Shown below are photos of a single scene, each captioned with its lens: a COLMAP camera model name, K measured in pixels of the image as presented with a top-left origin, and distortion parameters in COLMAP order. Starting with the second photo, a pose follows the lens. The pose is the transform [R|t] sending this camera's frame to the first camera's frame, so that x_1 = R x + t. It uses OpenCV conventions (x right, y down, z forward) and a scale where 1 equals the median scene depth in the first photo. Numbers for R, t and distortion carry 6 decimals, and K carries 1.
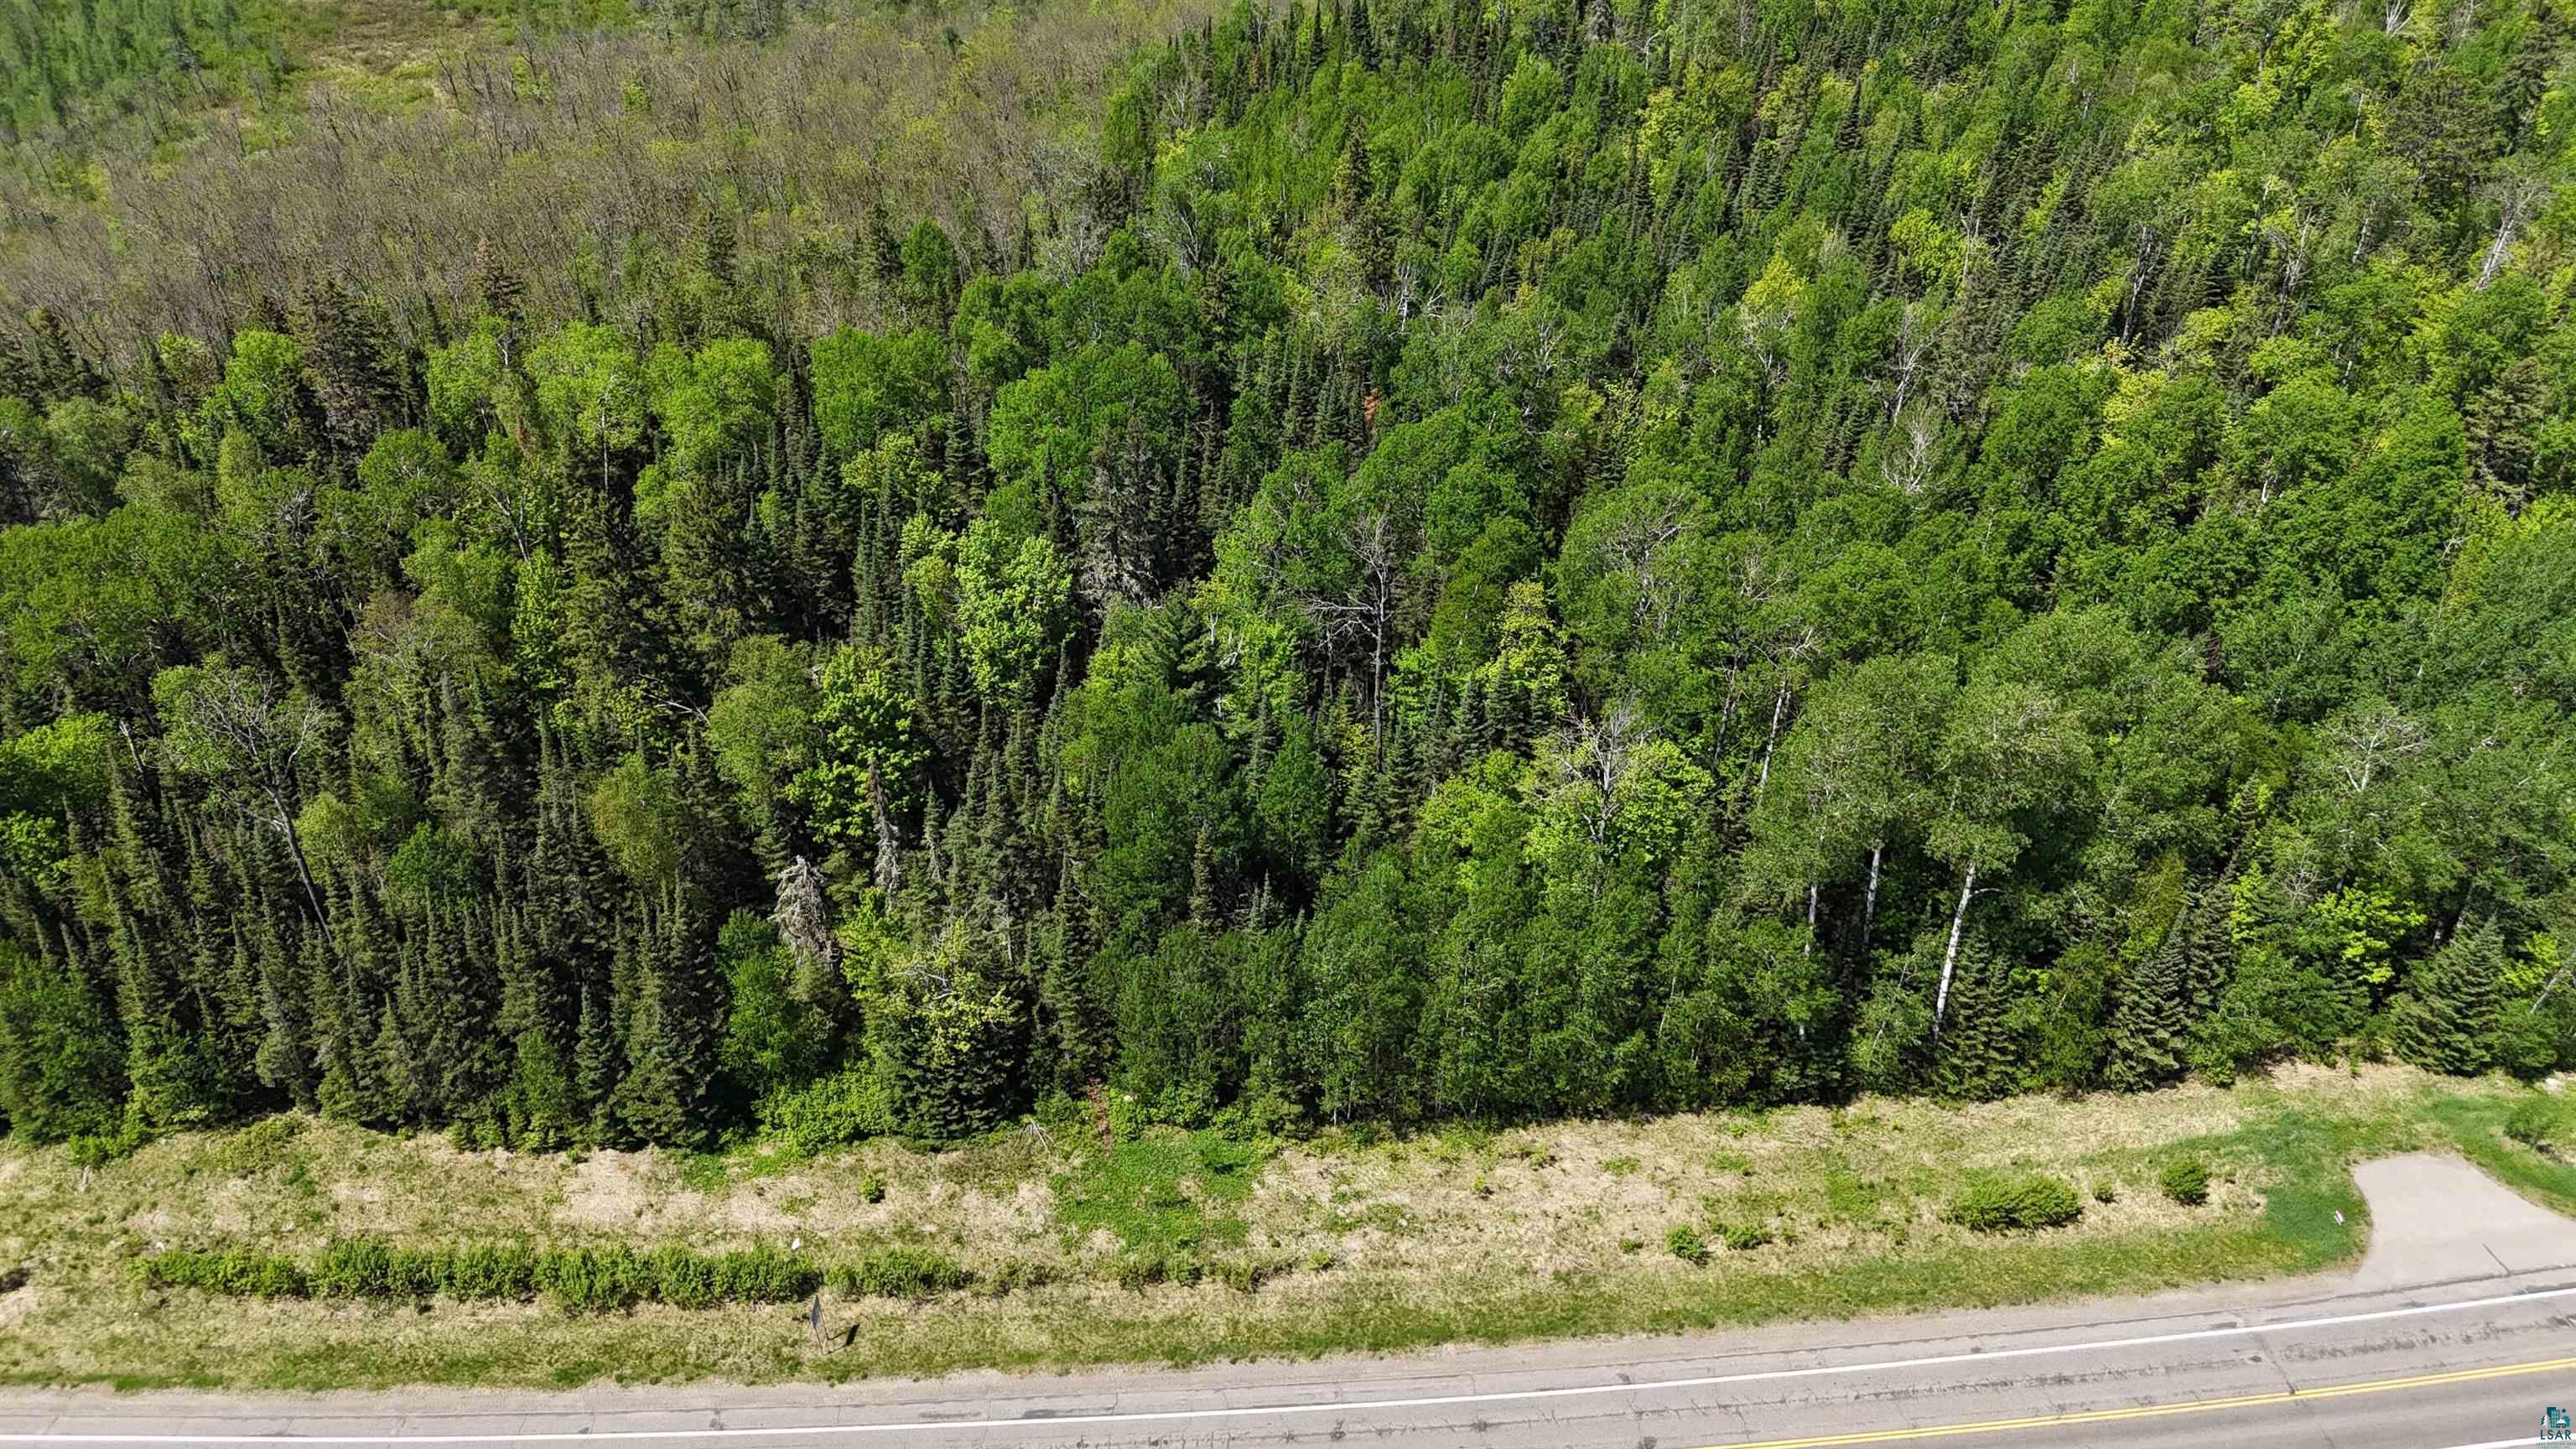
lens RADIAL K [[1900.7, 0, 1288.0], [0, 1900.7, 724.5], [0, 0, 1]] dist [0.062027, -0.053250]
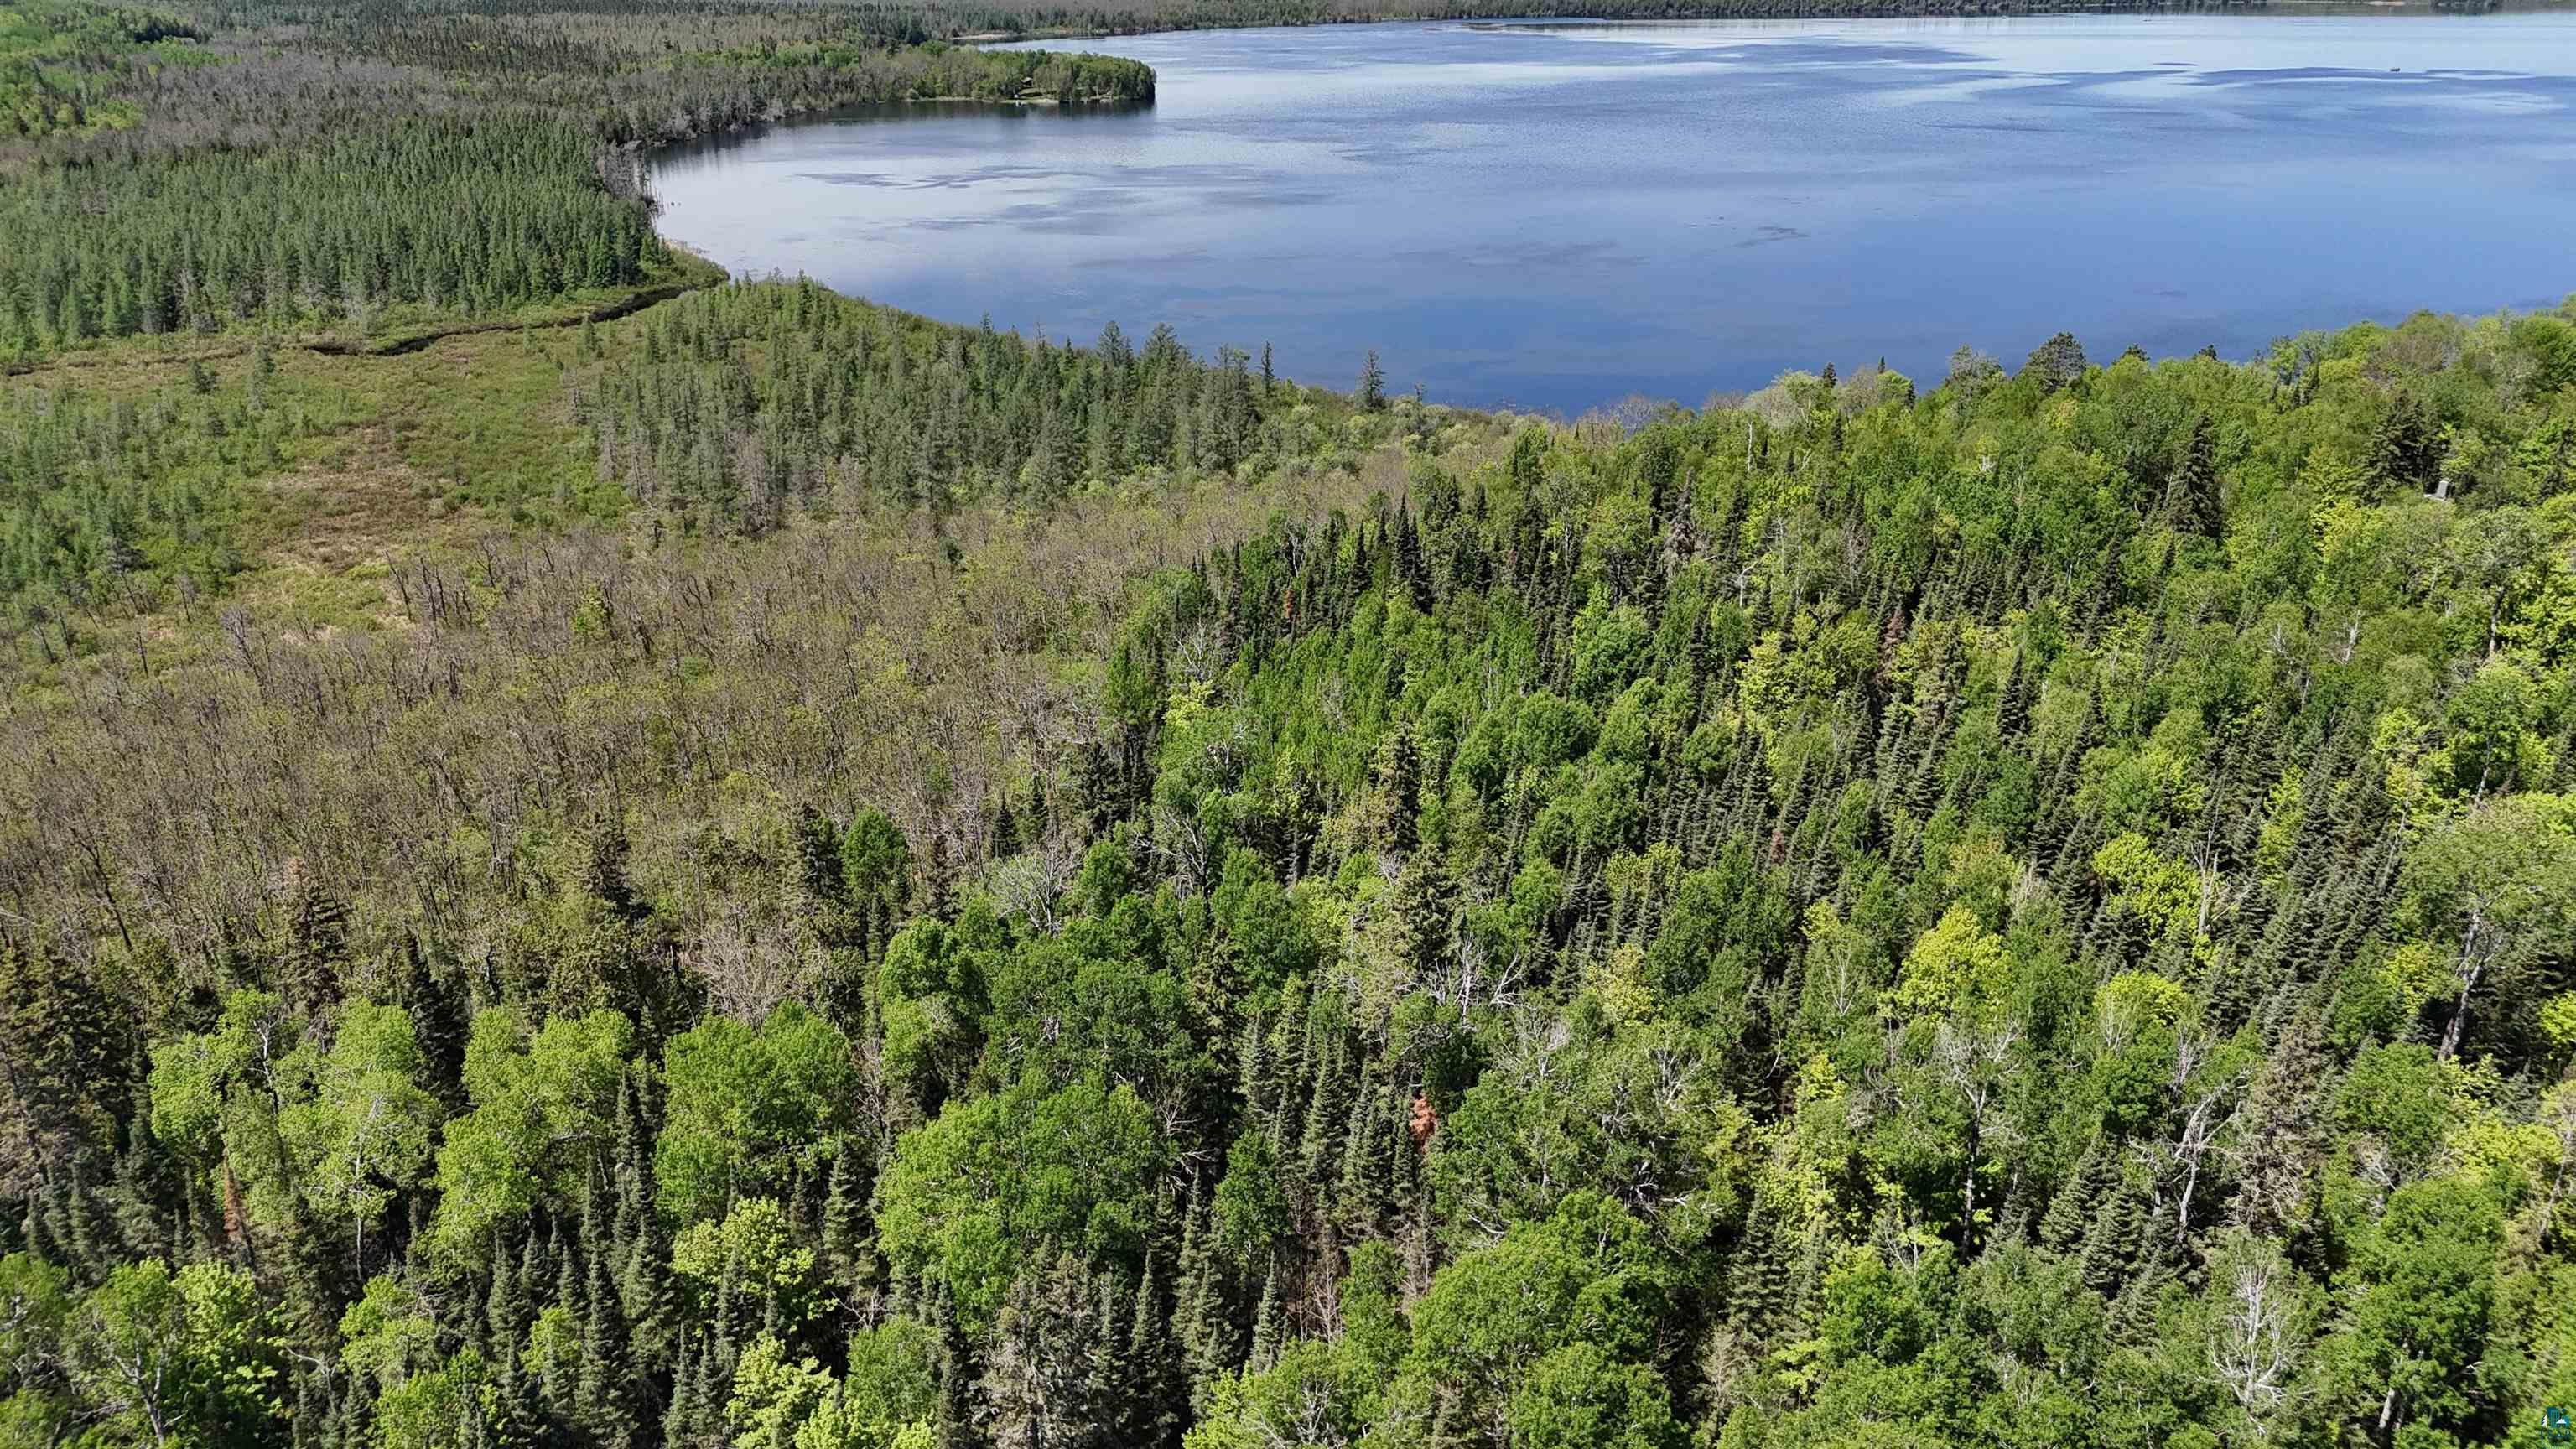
lens RADIAL K [[1900.7, 0, 1288.0], [0, 1900.7, 724.5], [0, 0, 1]] dist [0.062027, -0.053250]
pose [[0.999591, 0.009197, -0.027072, 0.015915], [-0.014474, 0.979332, -0.201740, -0.257267], [0.024657, 0.202050, 0.979065, 0.379741]]
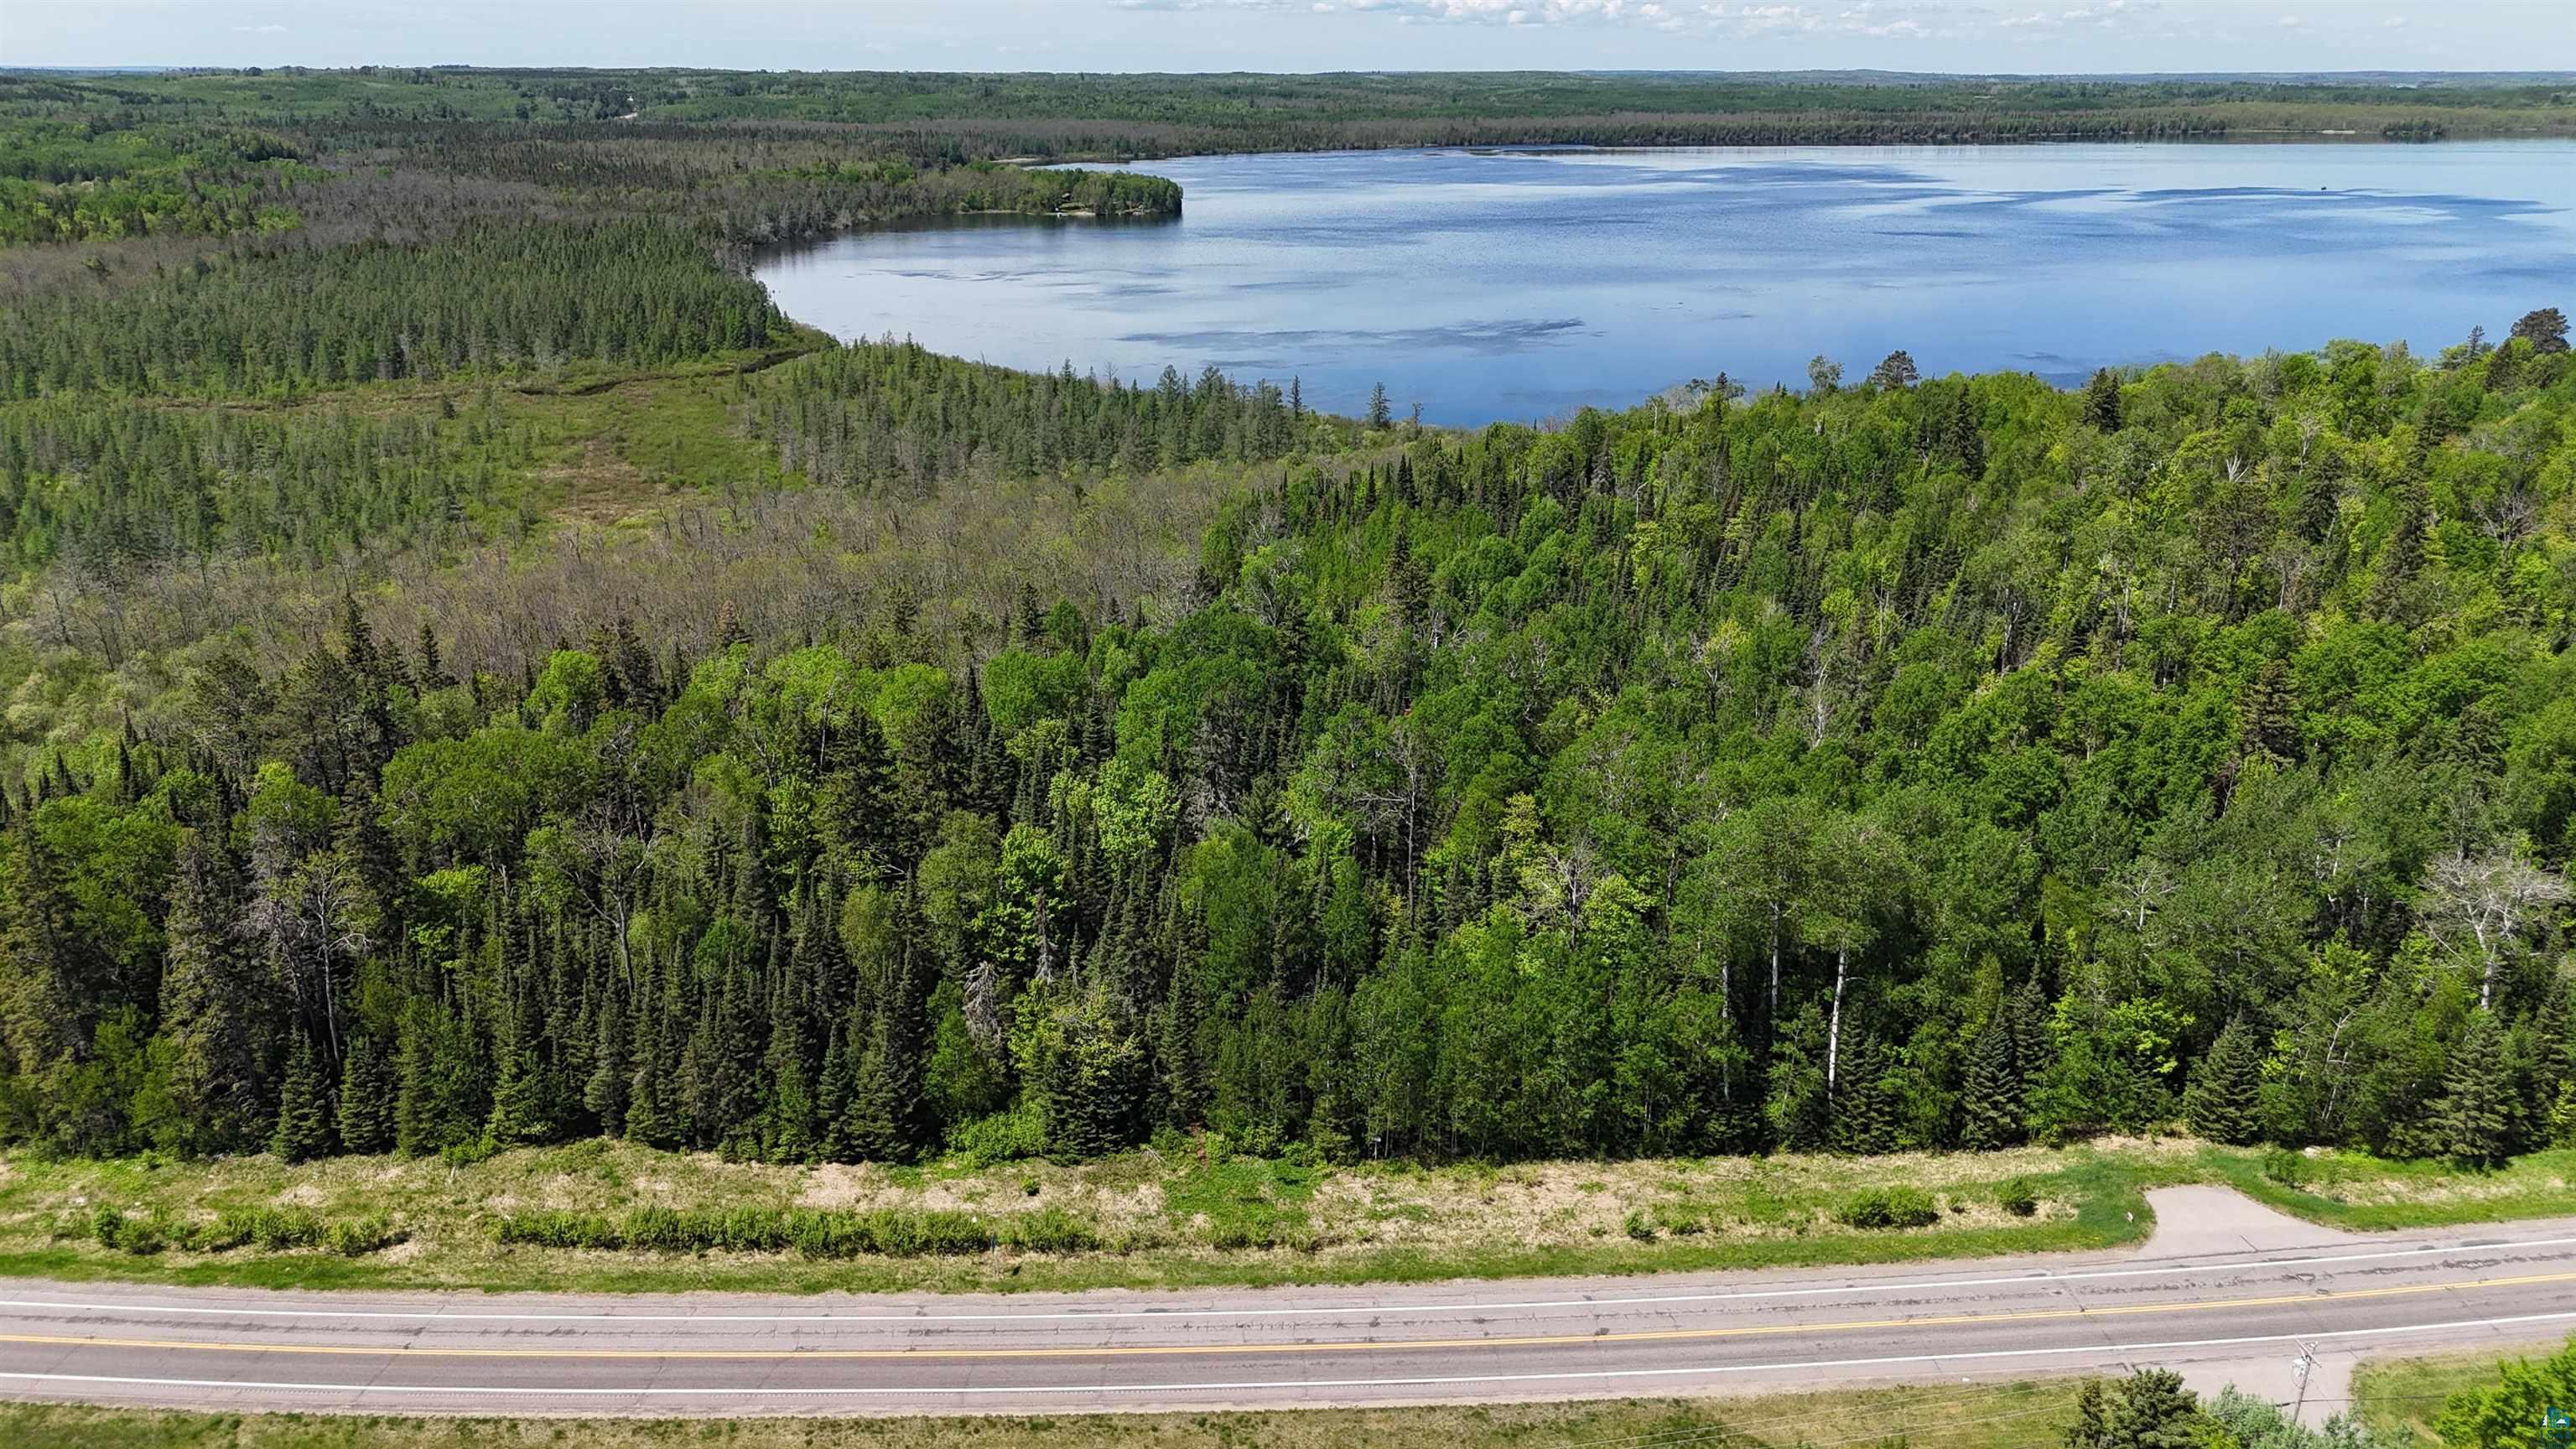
lens RADIAL K [[1900.7, 0, 1288.0], [0, 1900.7, 724.5], [0, 0, 1]] dist [0.062027, -0.053250]
pose [[0.999461, 0.009737, -0.031360, 0.002463], [-0.017598, 0.965126, -0.261192, 0.268976], [0.027723, 0.261603, 0.964777, -0.363061]]
